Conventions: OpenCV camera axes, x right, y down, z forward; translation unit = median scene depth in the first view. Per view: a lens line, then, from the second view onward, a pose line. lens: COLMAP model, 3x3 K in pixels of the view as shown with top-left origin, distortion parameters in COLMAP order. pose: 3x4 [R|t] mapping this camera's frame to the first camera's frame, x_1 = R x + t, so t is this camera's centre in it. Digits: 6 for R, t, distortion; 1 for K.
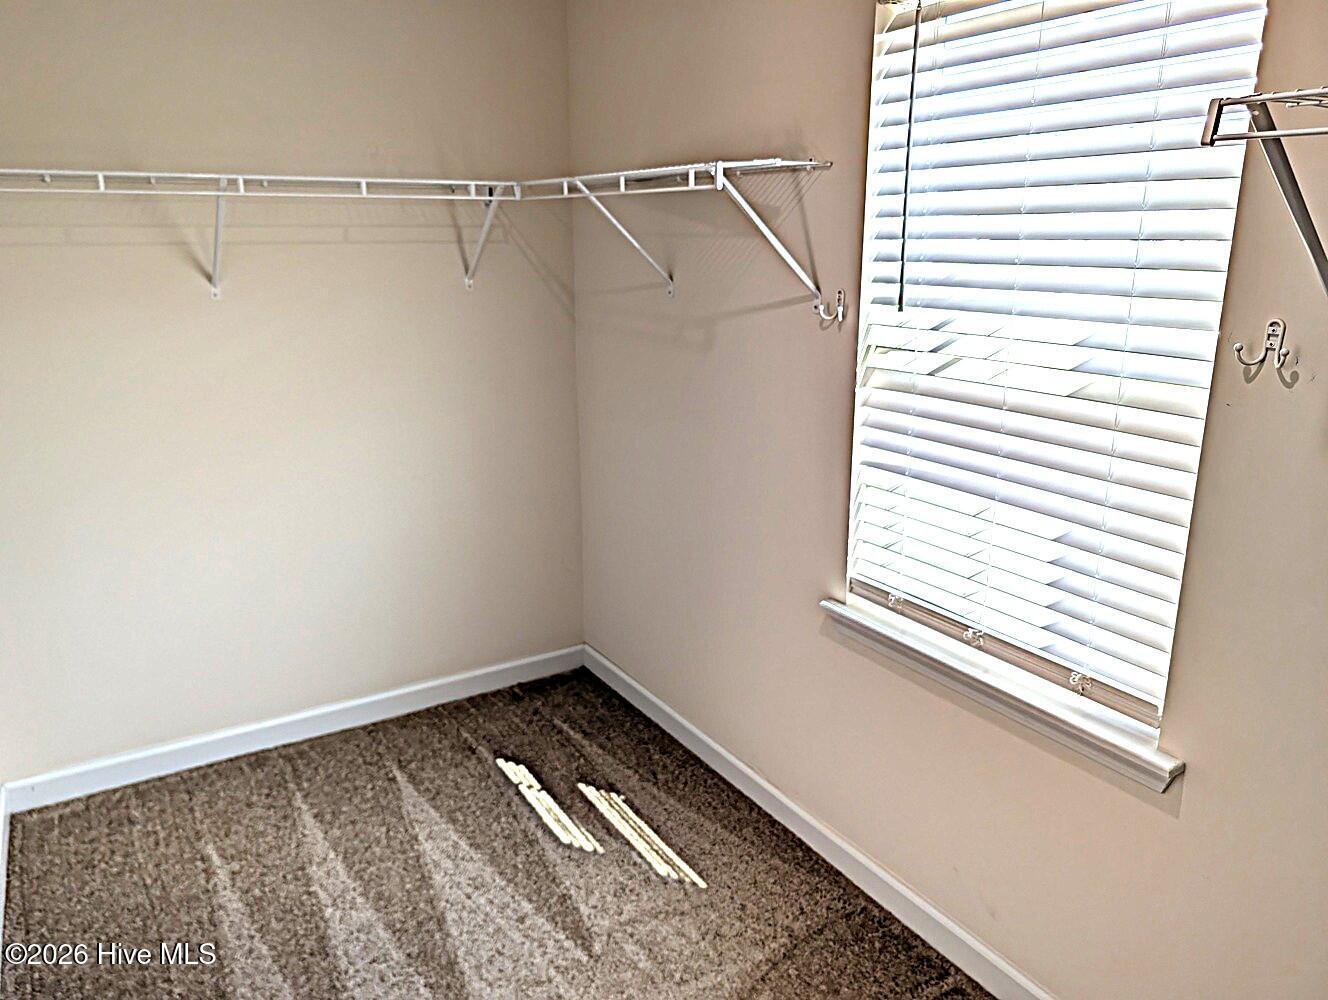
lens RADIAL K [[959.9, 0, 661.5], [0, 959.9, 499.4], [0, 0, 1]] dist [0.018617, -0.005540]
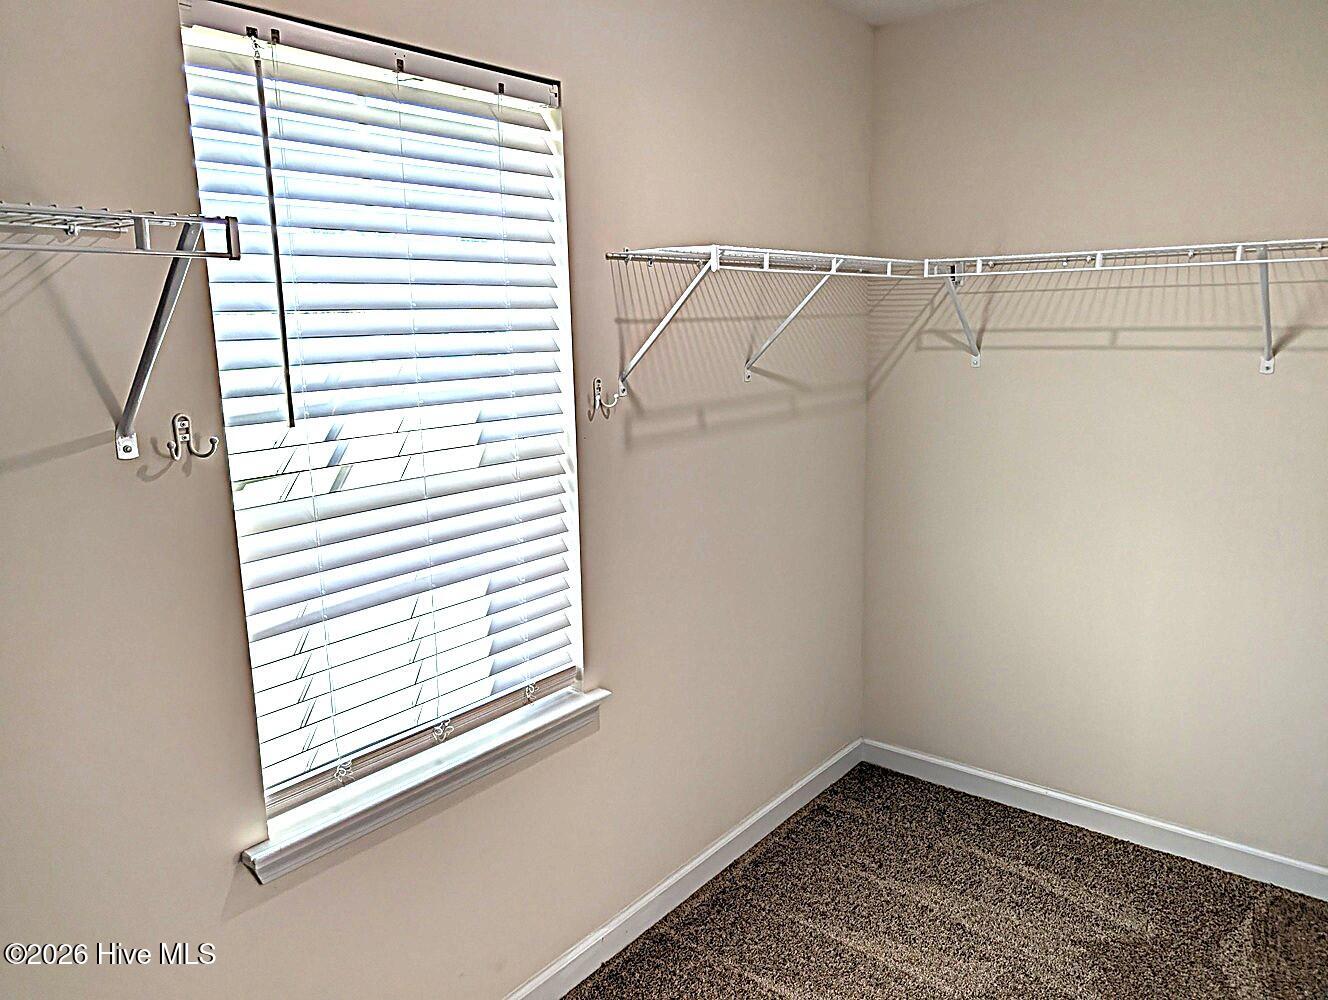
lens RADIAL K [[959.9, 0, 652.2], [0, 959.9, 499.2], [0, 0, 1]] dist [0.018617, -0.005540]
pose [[-0.331731, -0.156621, 0.930282, -0.636146], [0.282738, 0.924284, 0.256434, -0.272956], [-0.900008, 0.348093, -0.262330, 1.004818]]
